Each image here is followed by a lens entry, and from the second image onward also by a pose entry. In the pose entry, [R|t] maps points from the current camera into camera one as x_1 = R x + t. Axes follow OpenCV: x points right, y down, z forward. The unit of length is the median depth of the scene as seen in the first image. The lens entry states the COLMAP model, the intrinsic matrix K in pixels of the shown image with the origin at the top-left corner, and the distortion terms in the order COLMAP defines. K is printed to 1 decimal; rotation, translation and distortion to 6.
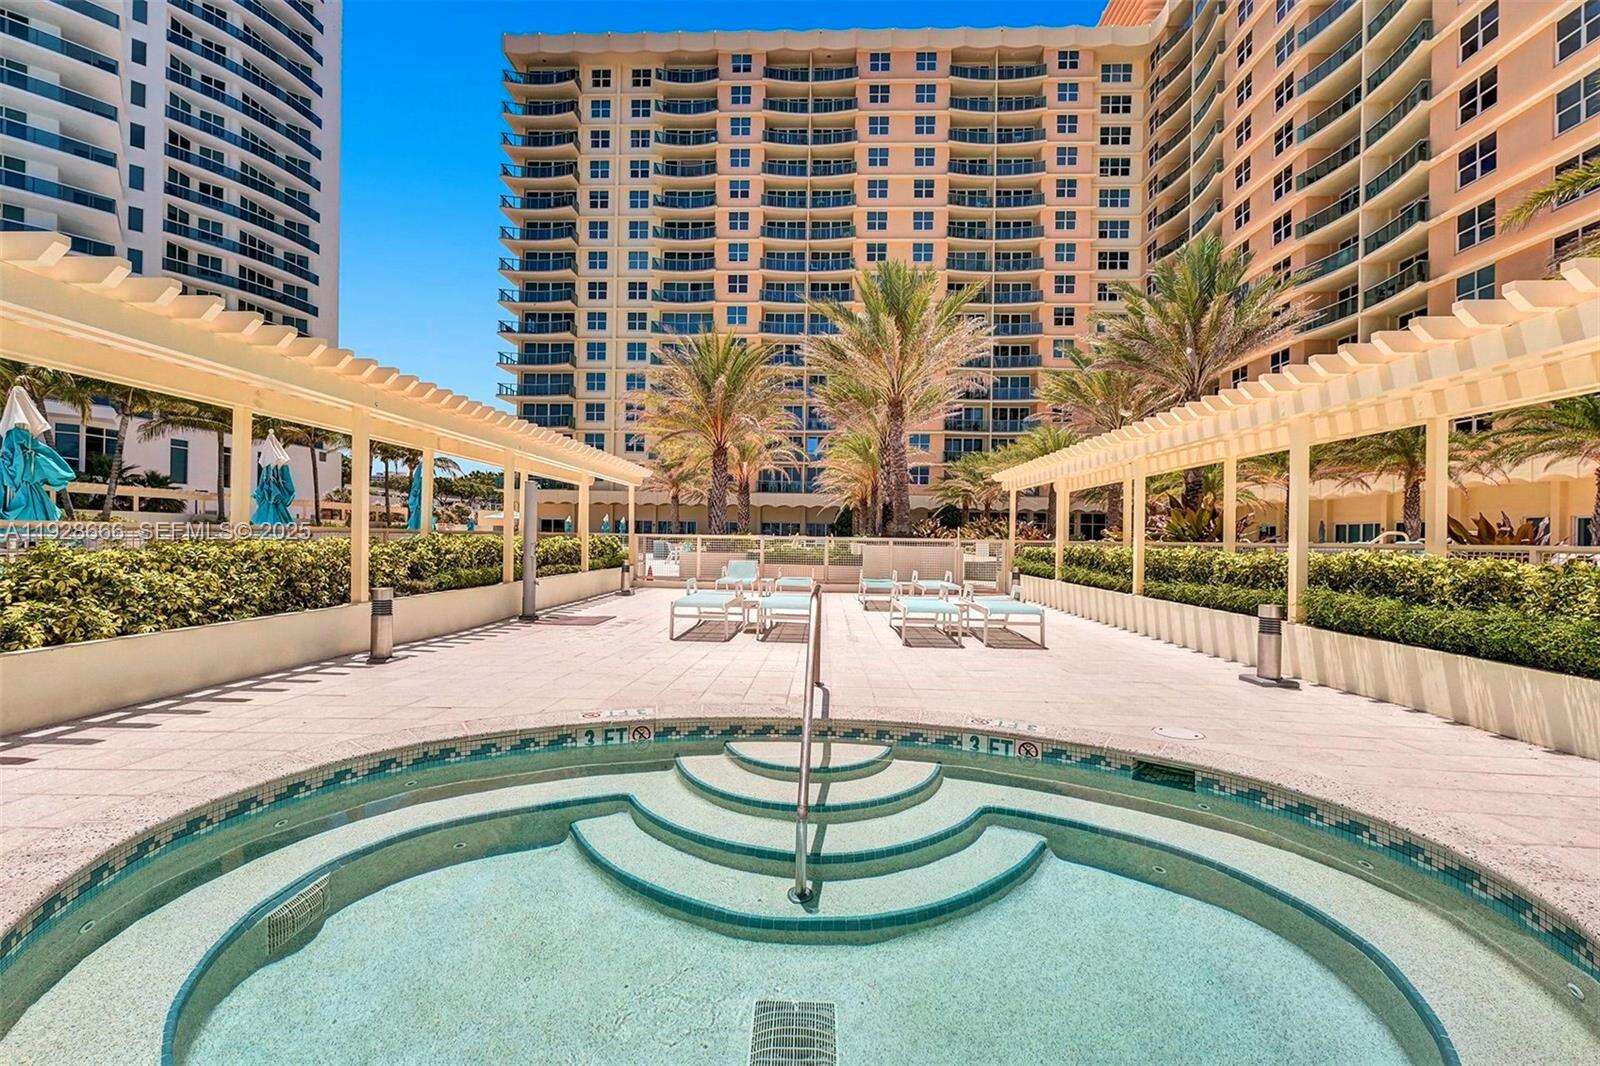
lens RADIAL K [[659.1, 0, 800.6], [0, 659.1, 535.5], [0, 0, 1]] dist [-0.000406, -0.000046]
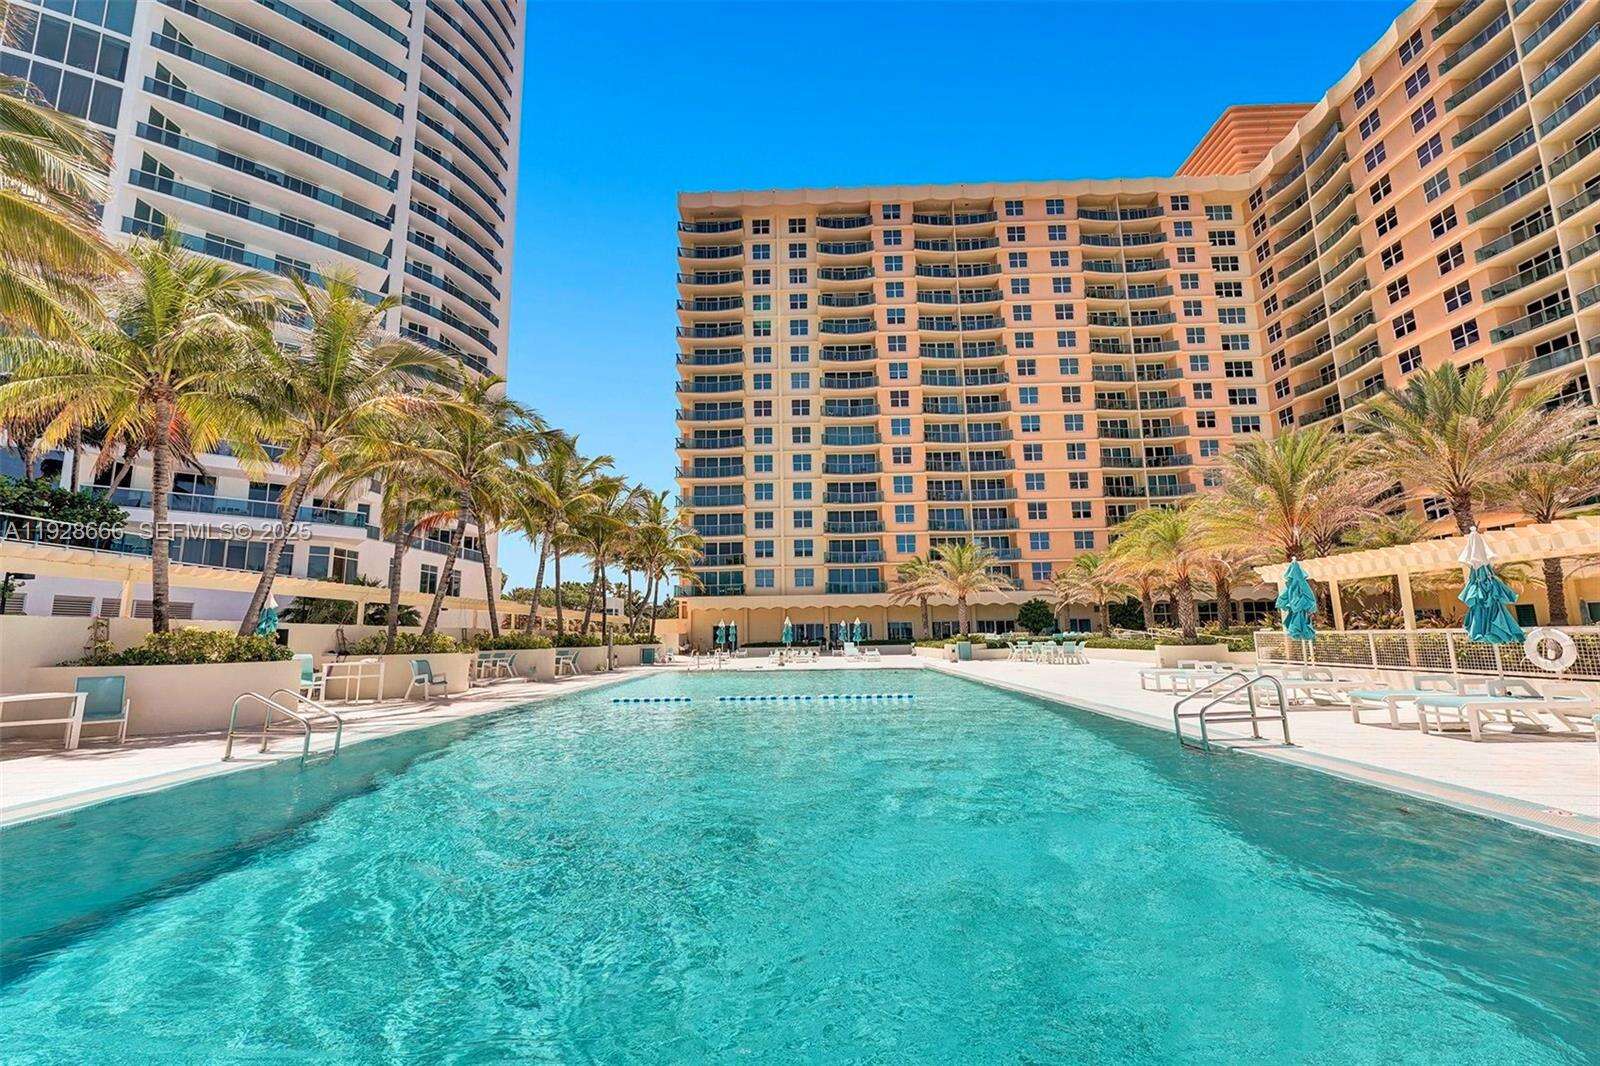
lens RADIAL K [[639.0, 0, 798.2], [0, 639.0, 536.0], [0, 0, 1]] dist [0.000305, 0.000025]
pose [[0.999316, -0.030855, 0.020376, -0.284415], [0.033665, 0.987149, -0.156214, -0.004556], [-0.015294, 0.156793, 0.987513, 0.010903]]
